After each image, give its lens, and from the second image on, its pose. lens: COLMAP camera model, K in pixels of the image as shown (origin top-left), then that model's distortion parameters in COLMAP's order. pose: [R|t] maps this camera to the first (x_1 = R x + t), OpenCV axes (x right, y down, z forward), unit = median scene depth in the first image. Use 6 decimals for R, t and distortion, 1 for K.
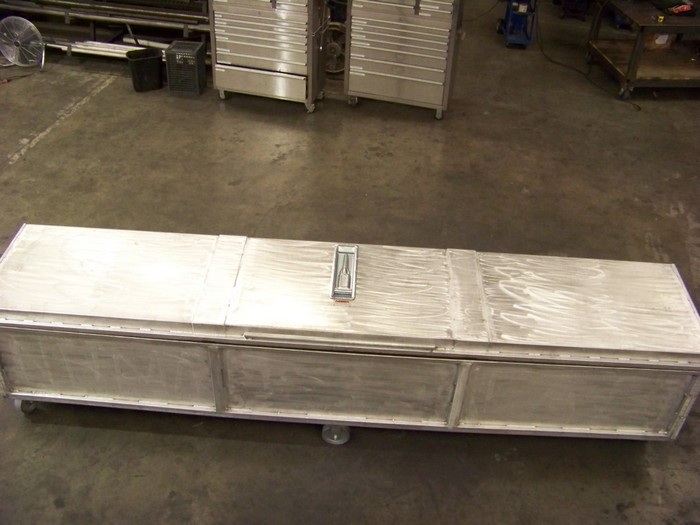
lens RADIAL K [[736.8, 0, 347.0], [0, 736.8, 259.6], [0, 0, 1]] dist [-0.137279, 0.000000]
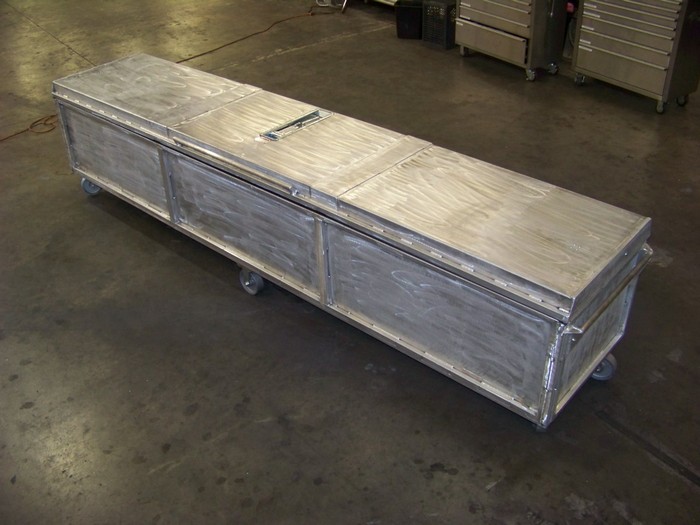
lens RADIAL K [[736.8, 0, 353.6], [0, 736.8, 259.6], [0, 0, 1]] dist [-0.137279, 0.000000]
pose [[0.770154, 0.294506, -0.565799, 0.388802], [-0.342068, 0.939385, 0.023346, 0.080043], [0.538379, 0.175562, 0.824213, 0.133974]]
